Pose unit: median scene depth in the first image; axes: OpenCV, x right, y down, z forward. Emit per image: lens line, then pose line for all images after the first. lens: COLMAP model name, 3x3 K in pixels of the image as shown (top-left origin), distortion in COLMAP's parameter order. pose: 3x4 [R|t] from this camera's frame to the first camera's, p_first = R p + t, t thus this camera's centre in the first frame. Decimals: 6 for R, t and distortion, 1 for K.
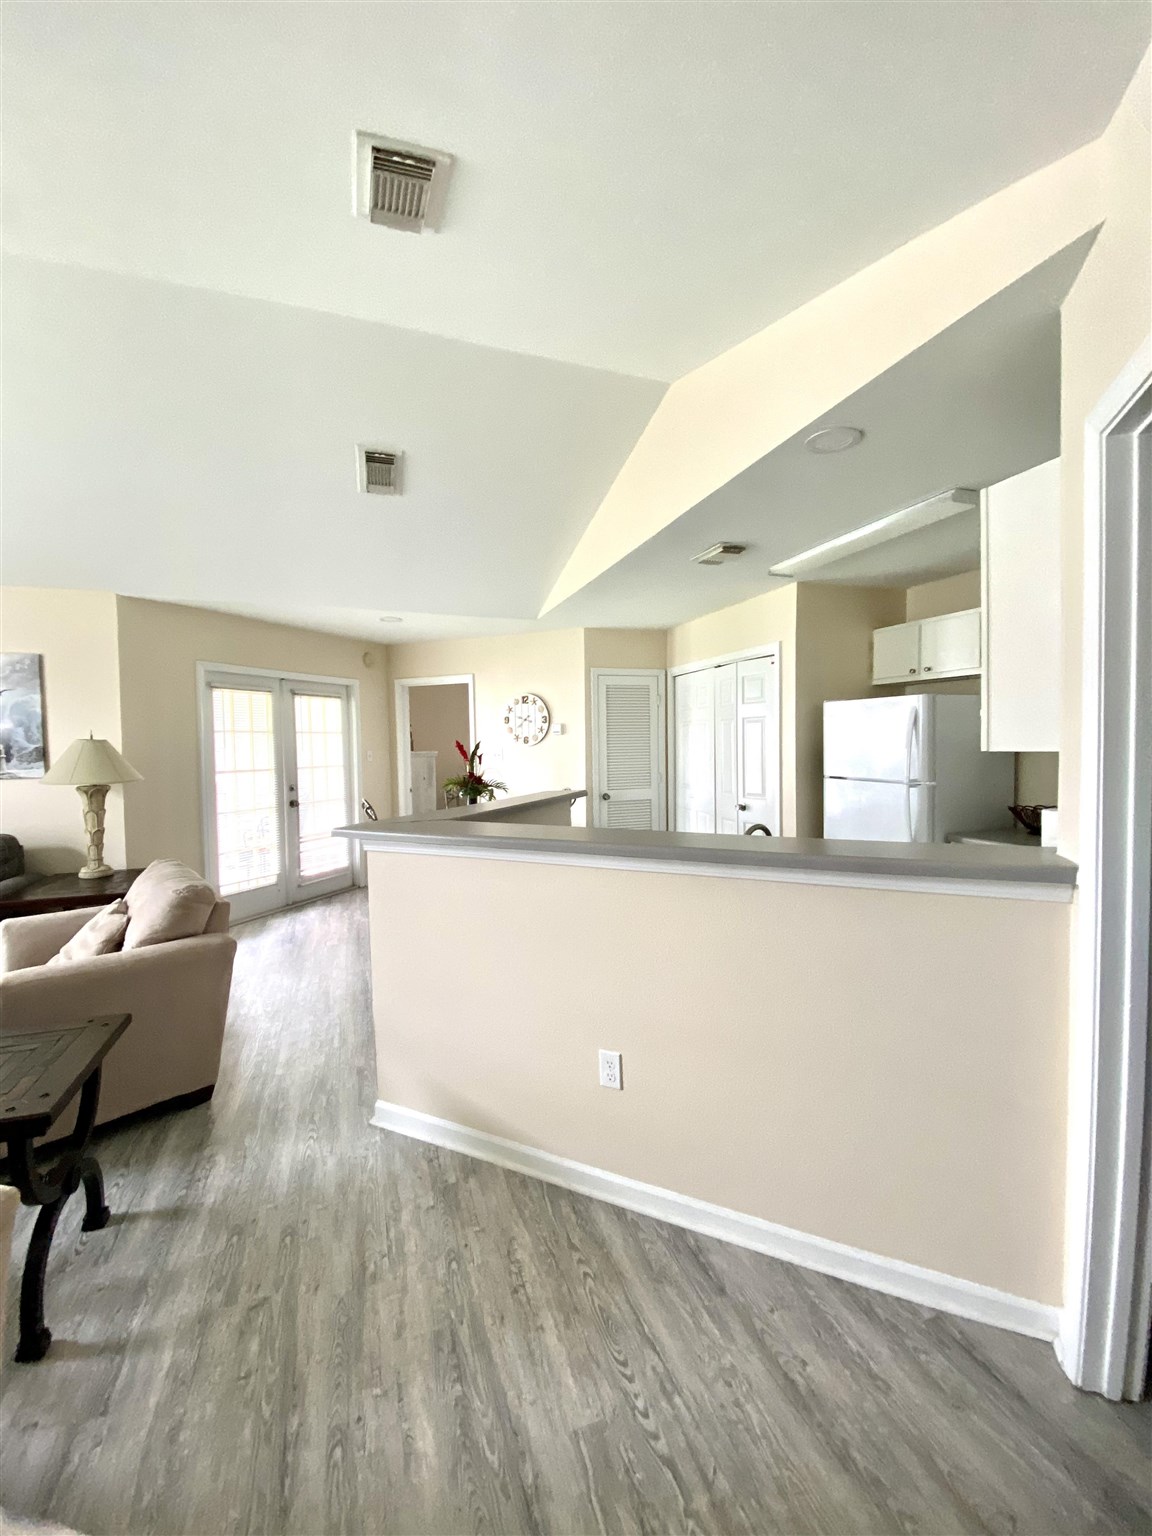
lens RADIAL K [[634.6, 0, 584.6], [0, 634.6, 762.0], [0, 0, 1]] dist [-0.001865, -0.000188]
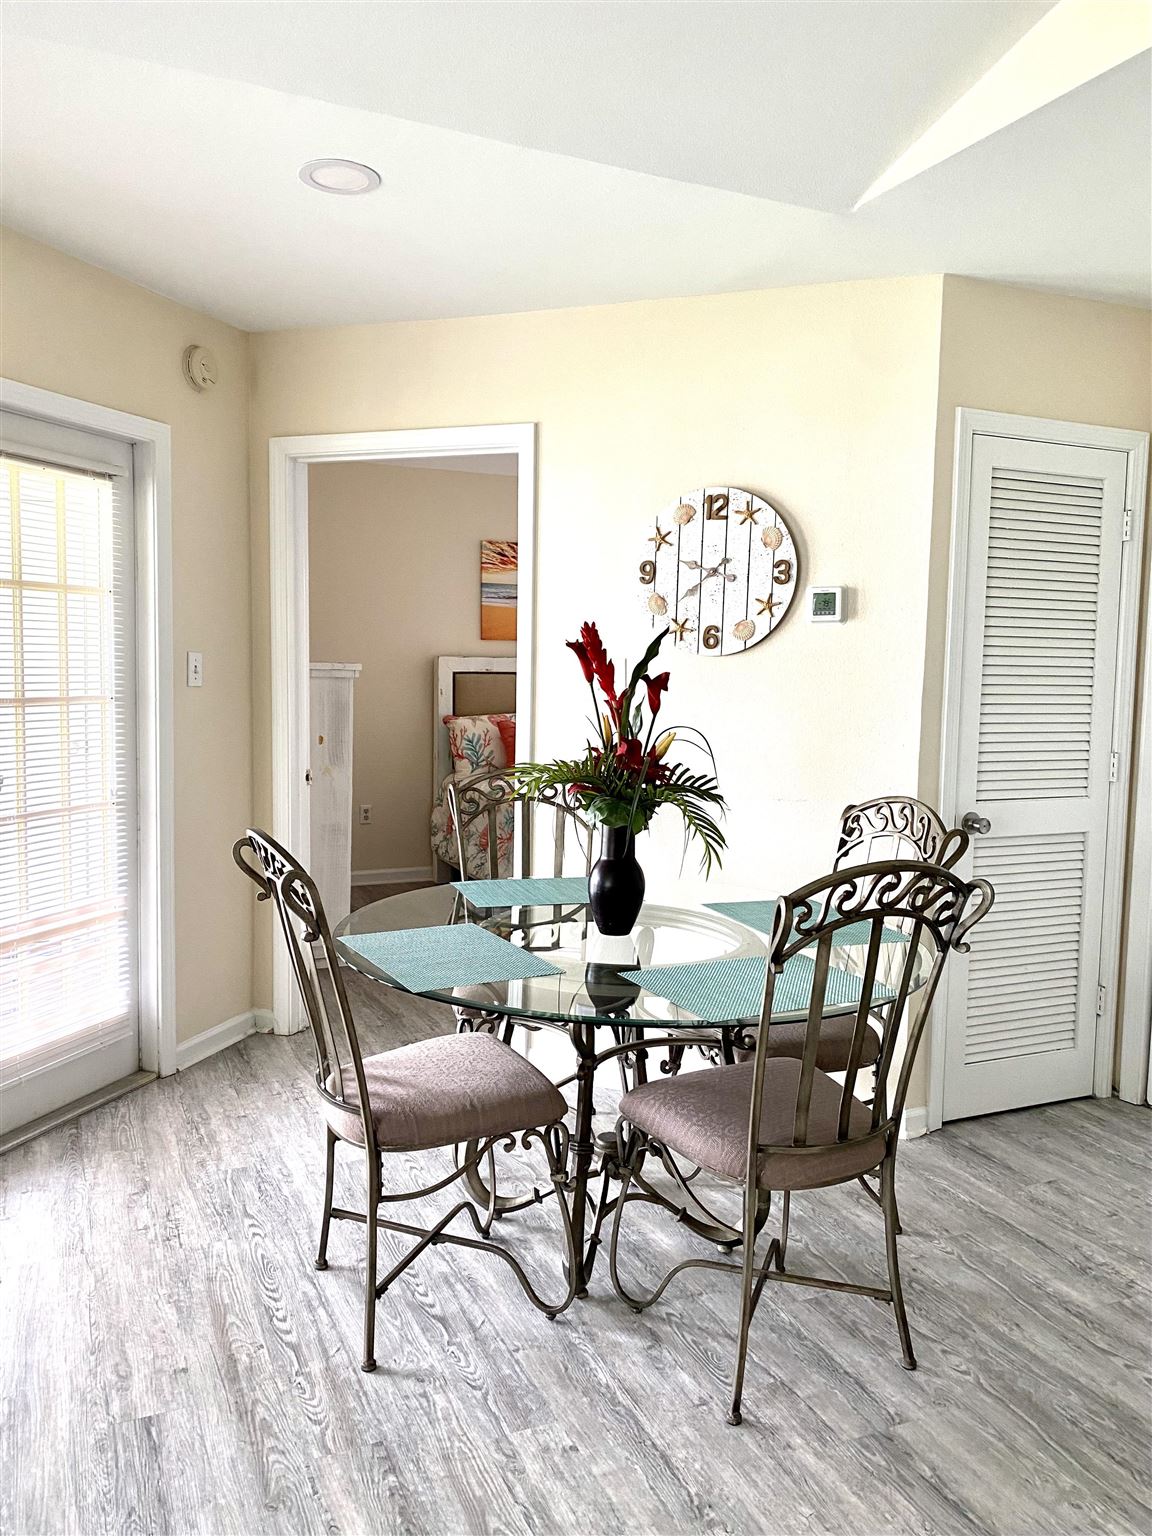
lens RADIAL K [[1201.1, 0, 572.8], [0, 1201.1, 766.1], [0, 0, 1]] dist [-0.001051, -0.000817]
pose [[0.997026, 0.026780, 0.072267, -0.207151], [-0.030327, 0.998366, 0.048437, 0.003111], [-0.070851, -0.050485, 0.996209, 0.412461]]
